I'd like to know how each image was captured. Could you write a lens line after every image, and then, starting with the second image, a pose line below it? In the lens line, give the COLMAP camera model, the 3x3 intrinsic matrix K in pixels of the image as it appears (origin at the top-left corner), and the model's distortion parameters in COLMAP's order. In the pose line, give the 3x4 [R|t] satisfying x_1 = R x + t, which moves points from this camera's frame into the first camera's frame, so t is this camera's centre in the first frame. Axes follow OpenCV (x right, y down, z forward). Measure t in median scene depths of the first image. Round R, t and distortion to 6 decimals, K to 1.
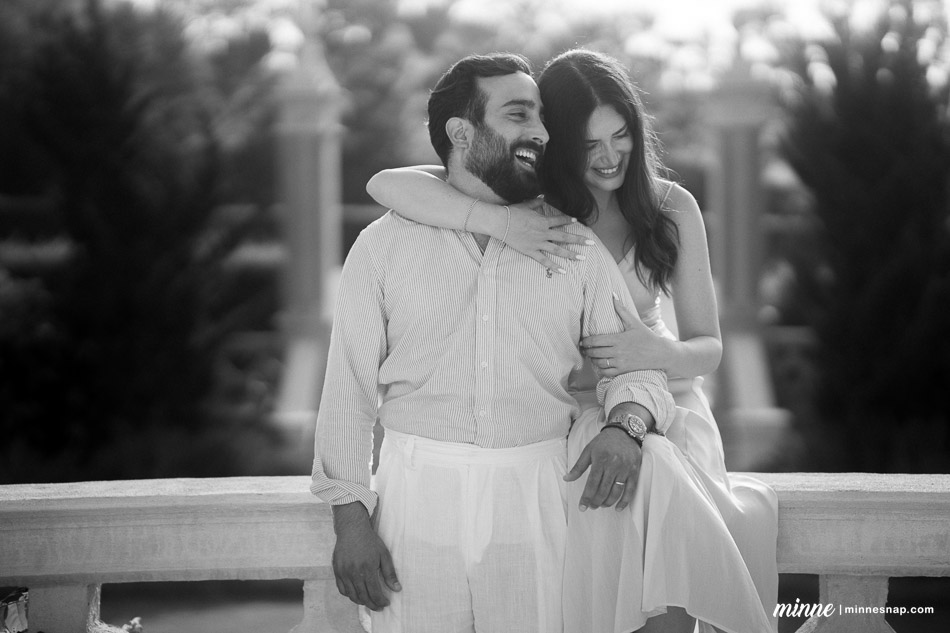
lens RADIAL K [[2378.9, 0, 475.0], [0, 2378.9, 316.5], [0, 0, 1]] dist [0.686581, -0.325472]
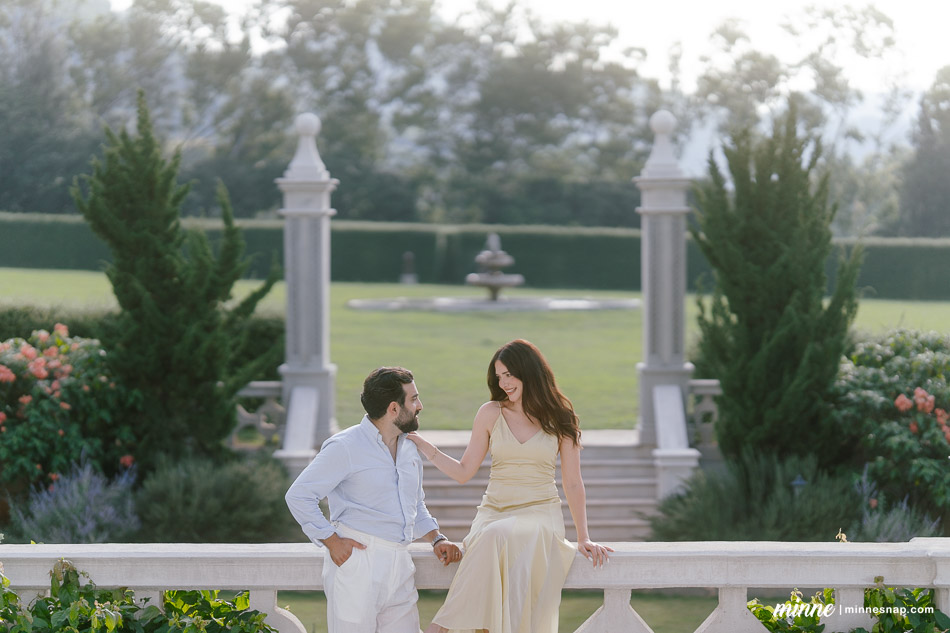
lens RADIAL K [[2456.0, 0, 492.7], [0, 2456.0, 294.1], [0, 0, 1]] dist [0.059851, 0.199234]
pose [[0.999791, 0.008033, 0.018822, -0.000330], [-0.007907, 0.999946, -0.006772, -0.029879], [-0.018876, 0.006621, 0.999800, -0.254438]]
